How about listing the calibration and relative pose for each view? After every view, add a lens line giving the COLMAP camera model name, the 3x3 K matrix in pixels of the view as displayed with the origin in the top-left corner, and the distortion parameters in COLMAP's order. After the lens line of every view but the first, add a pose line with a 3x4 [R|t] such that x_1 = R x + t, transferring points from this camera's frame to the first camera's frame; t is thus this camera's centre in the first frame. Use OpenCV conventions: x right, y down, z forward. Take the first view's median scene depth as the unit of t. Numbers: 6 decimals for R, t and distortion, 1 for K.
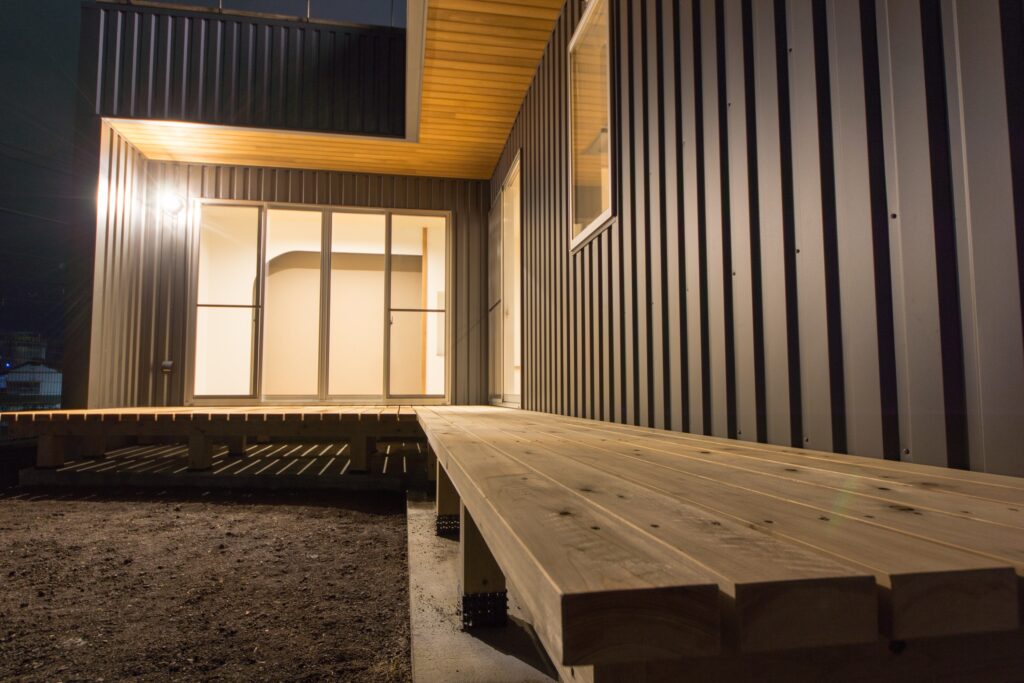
lens RADIAL K [[569.7, 0, 505.6], [0, 569.7, 347.0], [0, 0, 1]] dist [-0.005409, -0.002779]
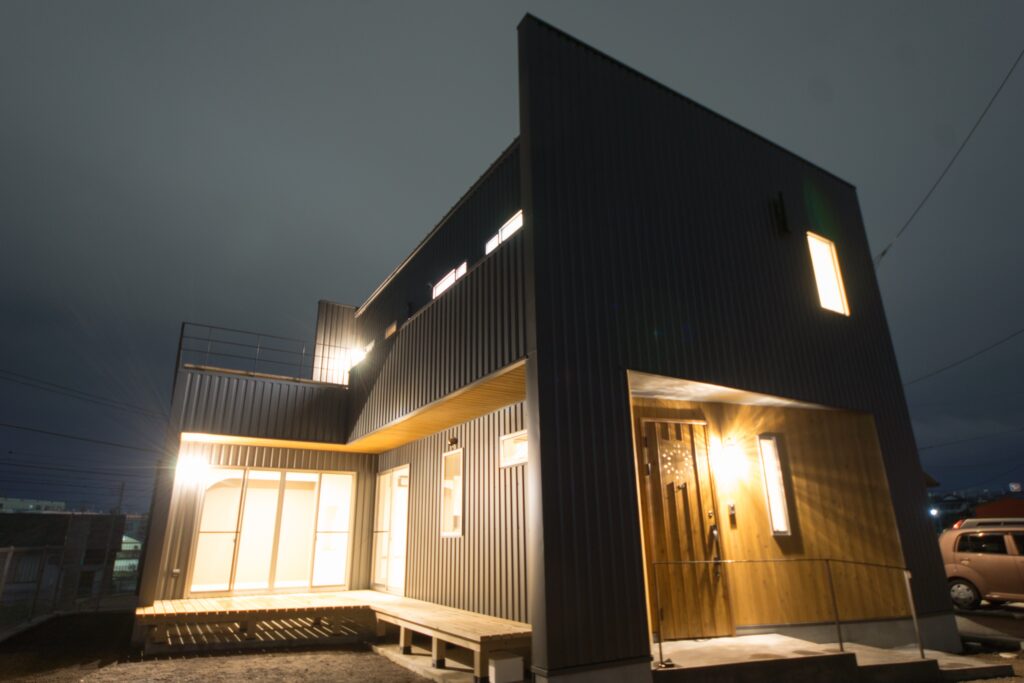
lens RADIAL K [[569.7, 0, 505.6], [0, 569.7, 347.0], [0, 0, 1]] dist [-0.005409, -0.002779]
pose [[0.937444, 0.104628, 0.332041, -0.305145], [-0.018688, 0.967518, -0.252110, -0.188237], [-0.347634, 0.230134, 0.908950, -0.898916]]
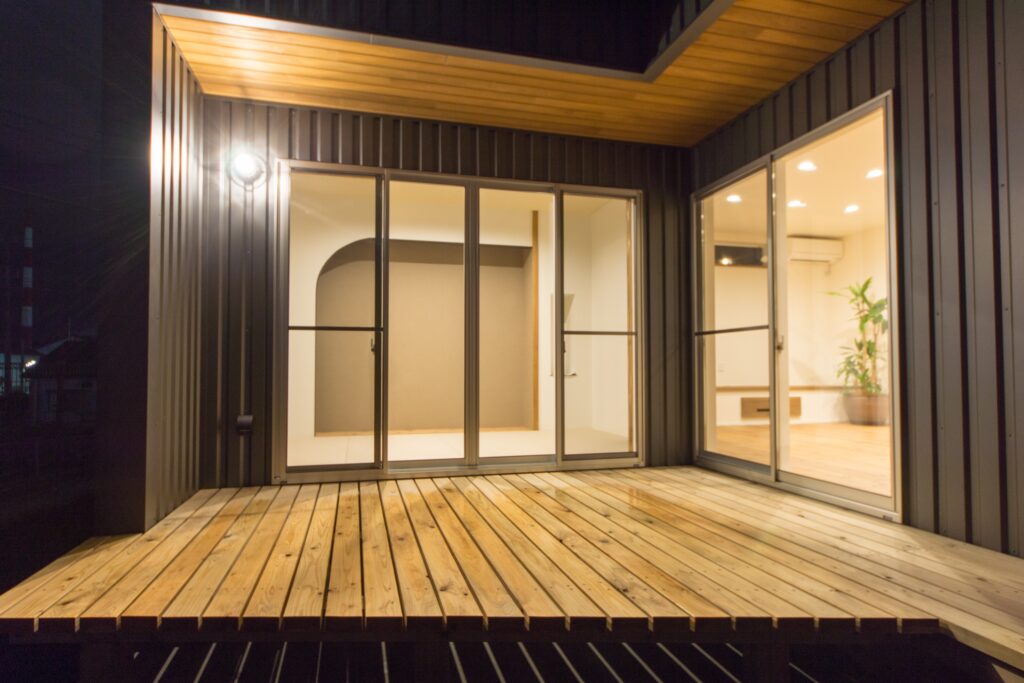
lens RADIAL K [[564.7, 0, 507.1], [0, 564.7, 353.2], [0, 0, 1]] dist [0.001657, 0.001900]
pose [[0.996776, 0.002956, 0.080185, -0.335601], [-0.006600, 0.998956, 0.045214, -0.072898], [-0.079968, -0.045598, 0.995754, 0.329394]]
